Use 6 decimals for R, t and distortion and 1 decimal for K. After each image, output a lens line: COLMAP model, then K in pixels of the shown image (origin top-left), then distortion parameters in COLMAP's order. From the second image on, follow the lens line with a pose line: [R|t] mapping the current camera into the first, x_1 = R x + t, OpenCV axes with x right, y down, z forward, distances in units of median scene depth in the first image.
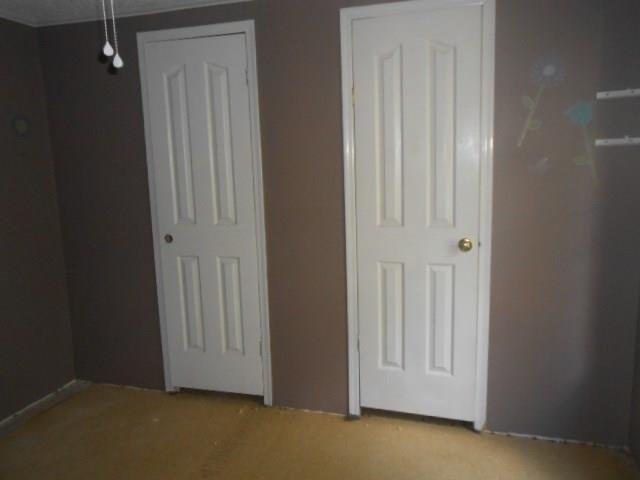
lens RADIAL K [[506.4, 0, 310.6], [0, 506.4, 243.5], [0, 0, 1]] dist [0.001037, 0.022428]
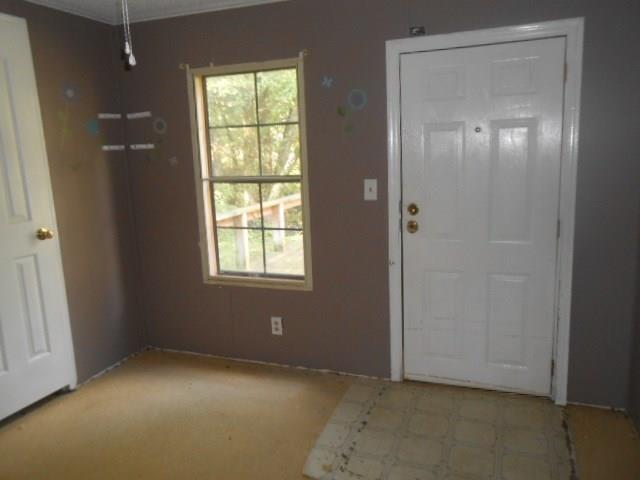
lens RADIAL K [[506.4, 0, 319.2], [0, 506.4, 239.5], [0, 0, 1]] dist [0.001037, 0.022428]
pose [[0.070300, -0.152291, 0.985832, -0.796479], [0.200305, 0.970303, 0.135608, -0.016293], [-0.977208, 0.187934, 0.098717, 0.278155]]
